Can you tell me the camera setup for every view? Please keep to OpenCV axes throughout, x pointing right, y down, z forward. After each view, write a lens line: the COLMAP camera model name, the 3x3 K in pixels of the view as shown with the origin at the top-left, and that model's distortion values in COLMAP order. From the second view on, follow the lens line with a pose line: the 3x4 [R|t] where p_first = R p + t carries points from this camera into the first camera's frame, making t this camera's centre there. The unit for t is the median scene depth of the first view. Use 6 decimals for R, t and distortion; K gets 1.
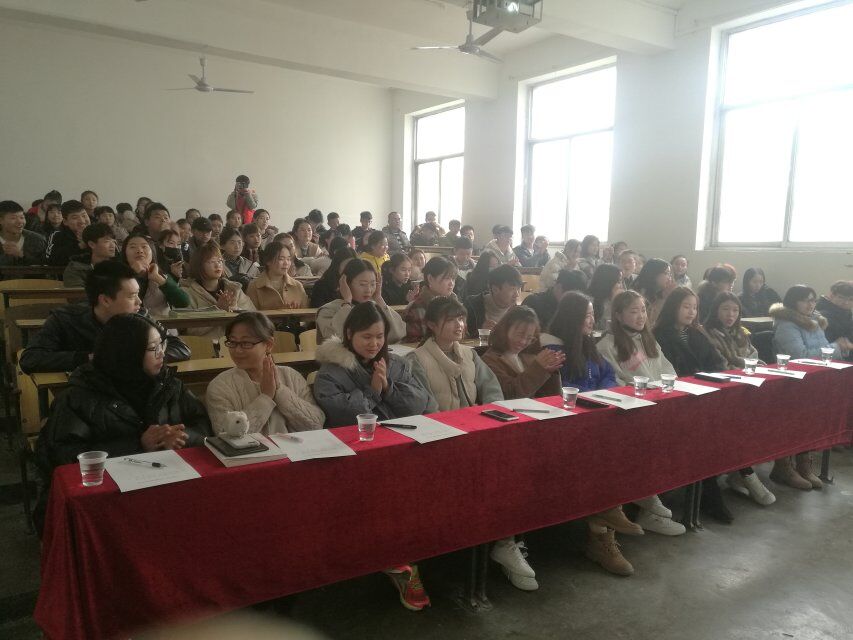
lens RADIAL K [[683.8, 0, 424.9], [0, 683.8, 320.3], [0, 0, 1]] dist [0.002864, 0.012912]
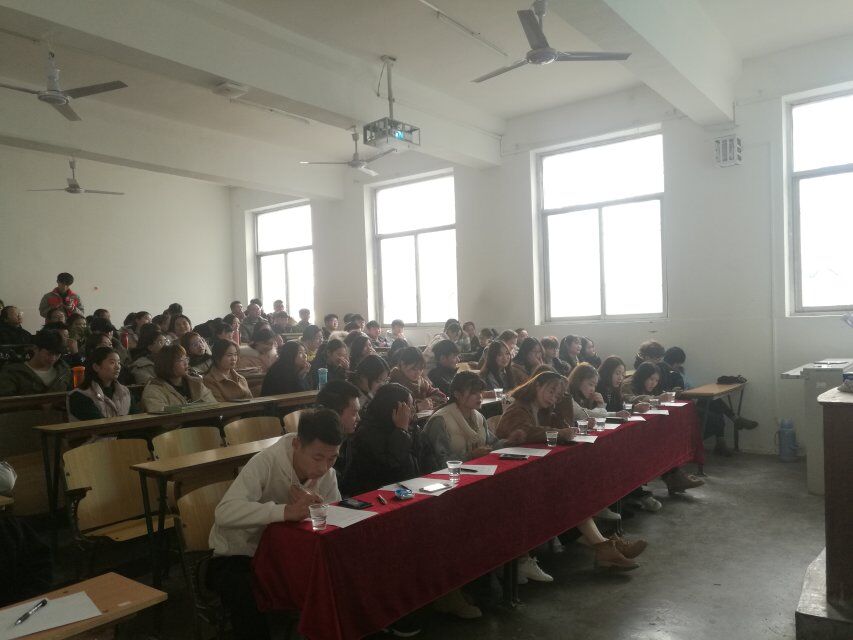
lens RADIAL K [[683.8, 0, 428.1], [0, 683.8, 320.7], [0, 0, 1]] dist [0.002864, 0.012912]
pose [[0.946956, -0.048804, 0.317637, -0.154802], [0.085782, 0.990925, -0.103483, -0.000606], [-0.309704, 0.125241, 0.942549, -0.081058]]
